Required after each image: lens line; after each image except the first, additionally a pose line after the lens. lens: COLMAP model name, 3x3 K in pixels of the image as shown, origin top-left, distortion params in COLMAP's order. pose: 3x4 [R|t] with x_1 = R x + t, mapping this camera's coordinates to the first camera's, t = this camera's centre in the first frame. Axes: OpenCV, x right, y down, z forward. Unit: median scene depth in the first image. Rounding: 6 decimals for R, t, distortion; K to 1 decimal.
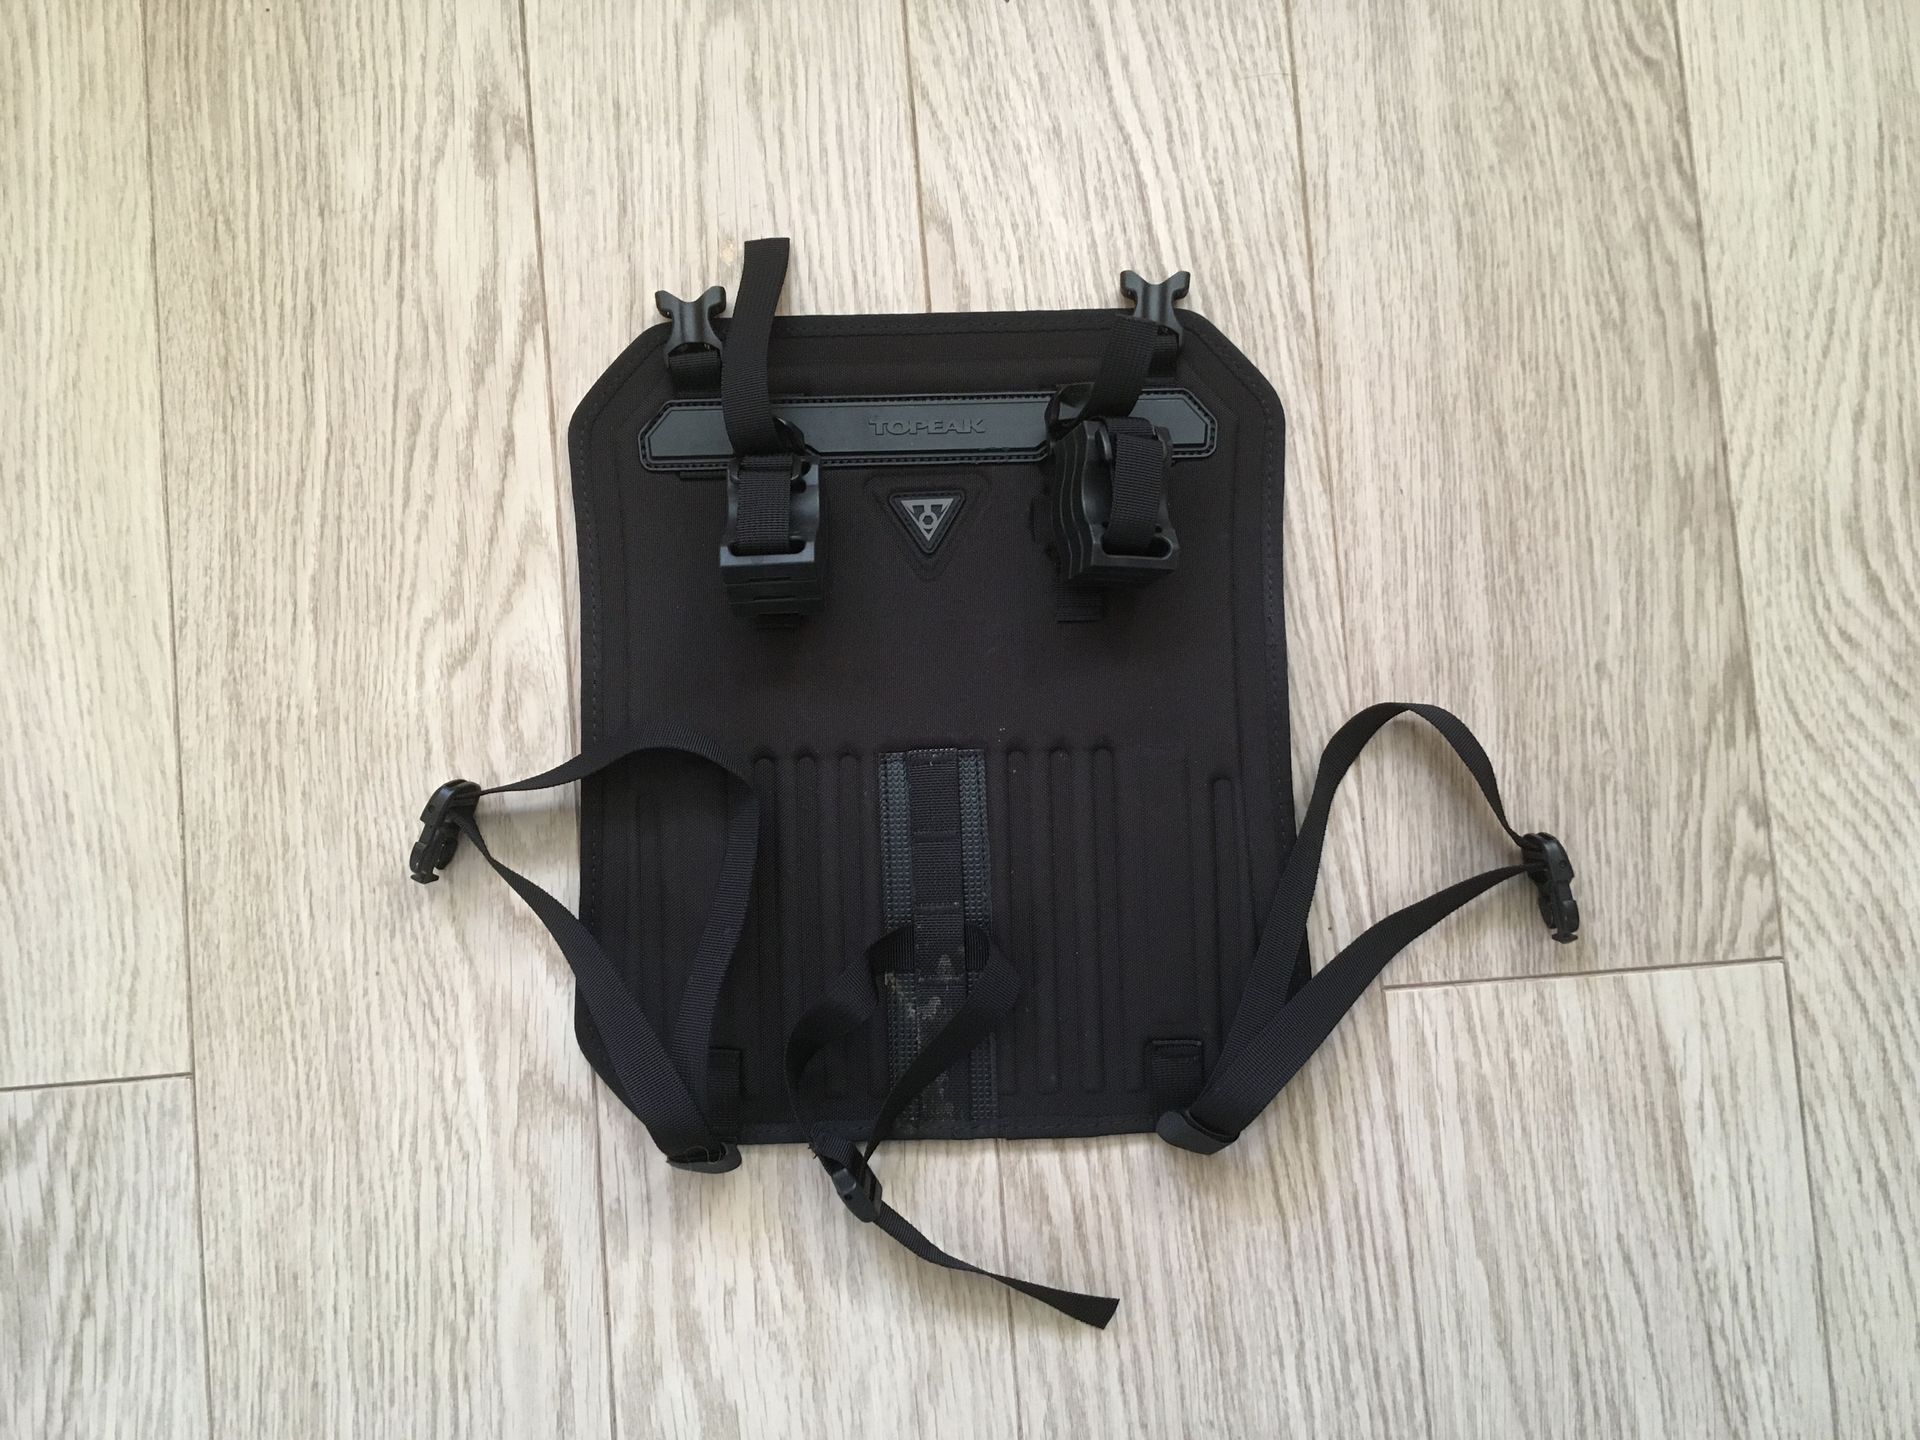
lens RADIAL K [[1620.7, 0, 960.0], [0, 1620.7, 720.0], [0, 0, 1]] dist [0.135485, -0.230870]
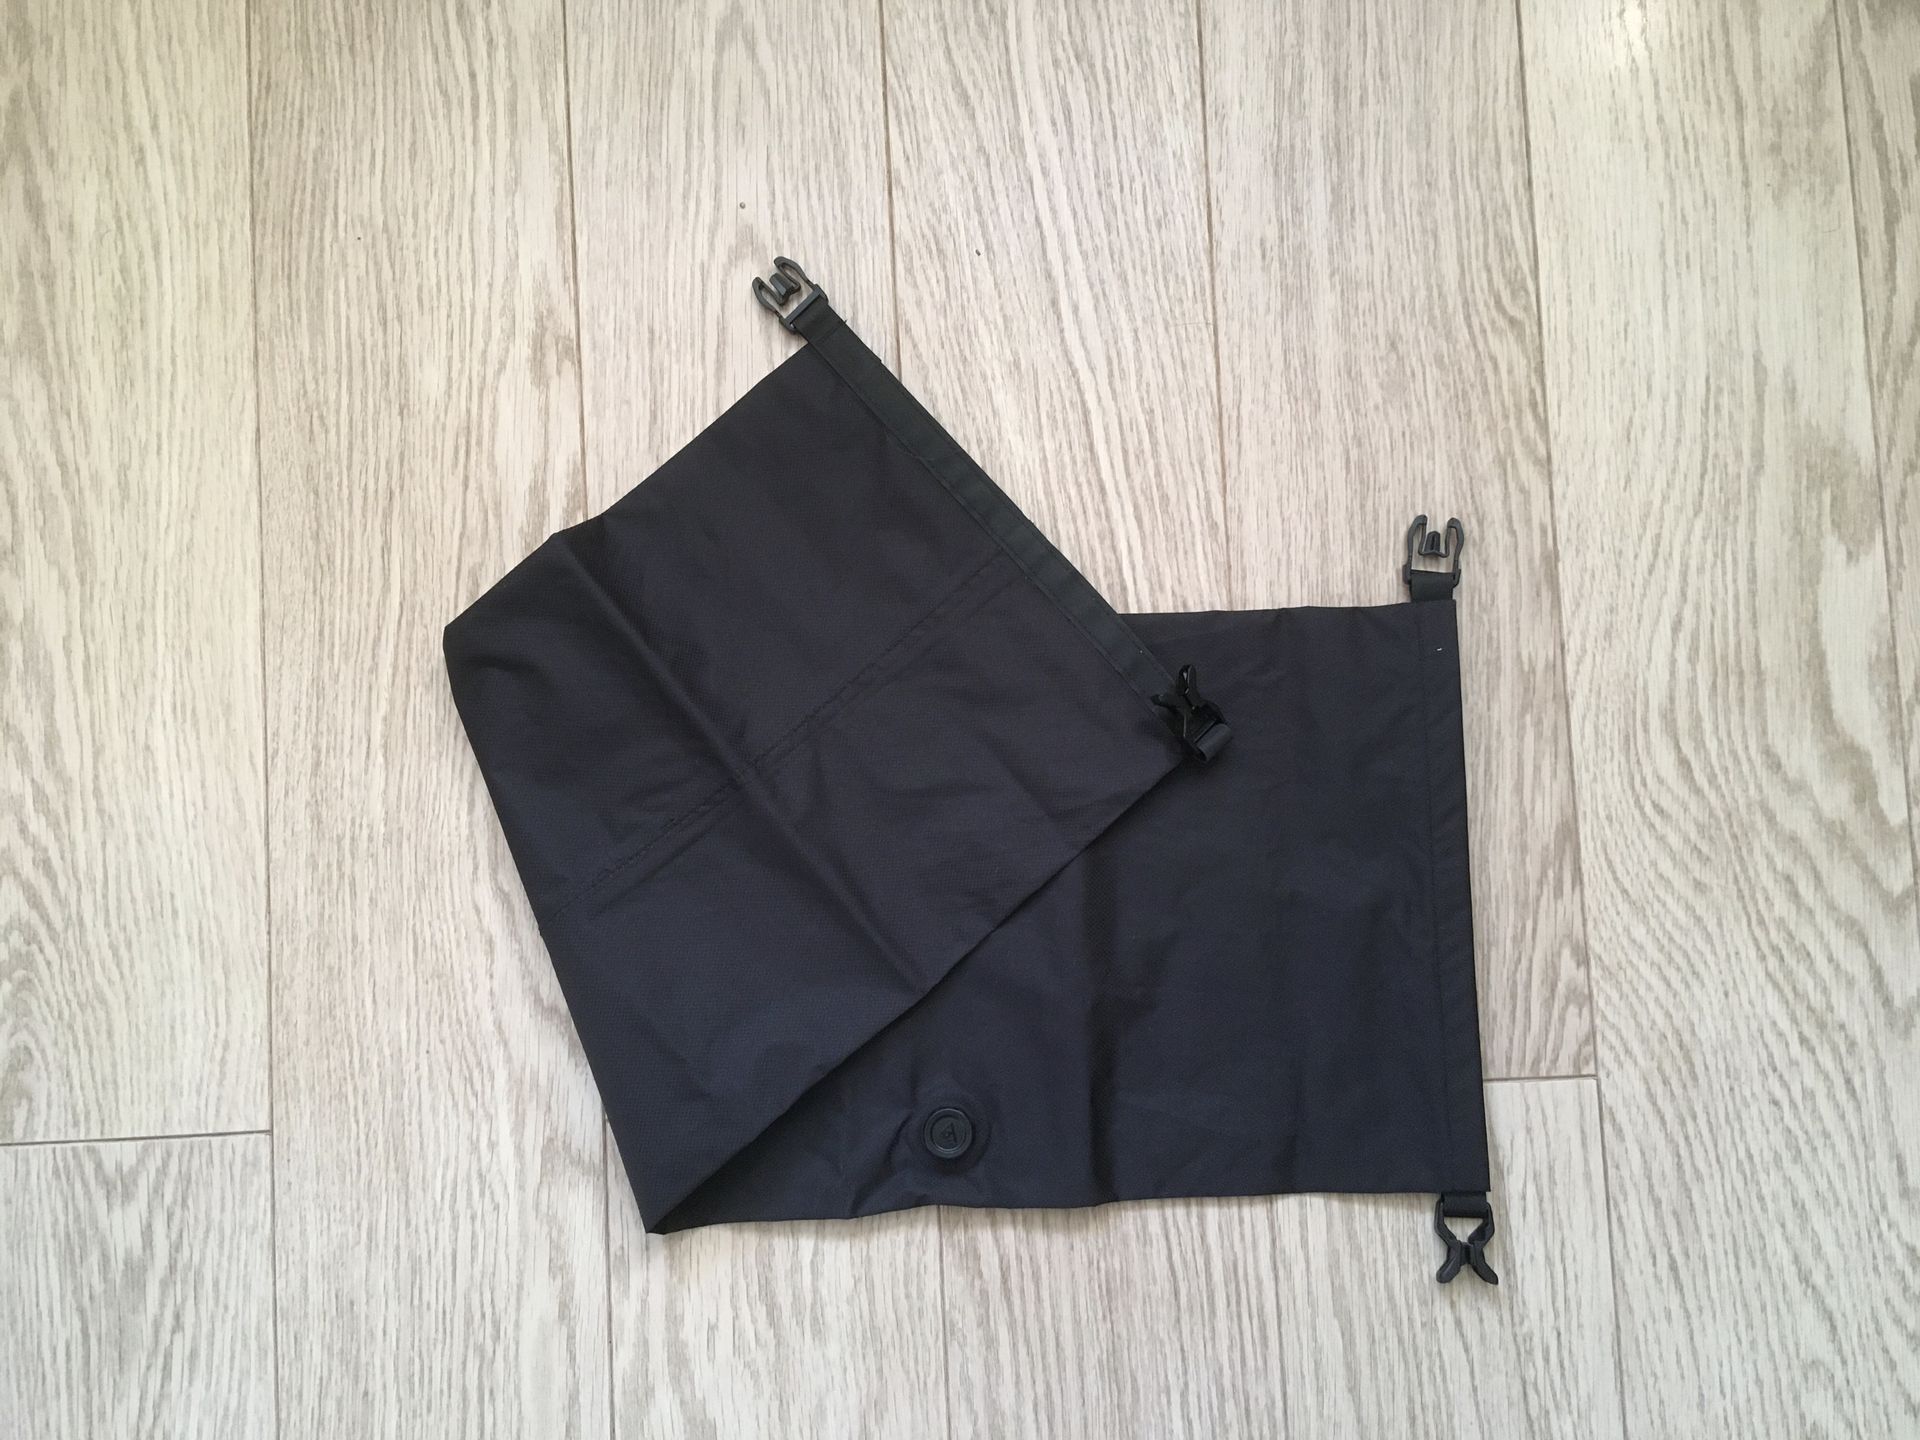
lens RADIAL K [[1620.7, 0, 960.0], [0, 1620.7, 720.0], [0, 0, 1]] dist [0.135485, -0.230870]
pose [[0.999125, 0.034267, 0.023994, -0.002915], [-0.032304, 0.996439, -0.077887, -0.005619], [-0.026578, 0.077044, 0.996673, -0.204470]]
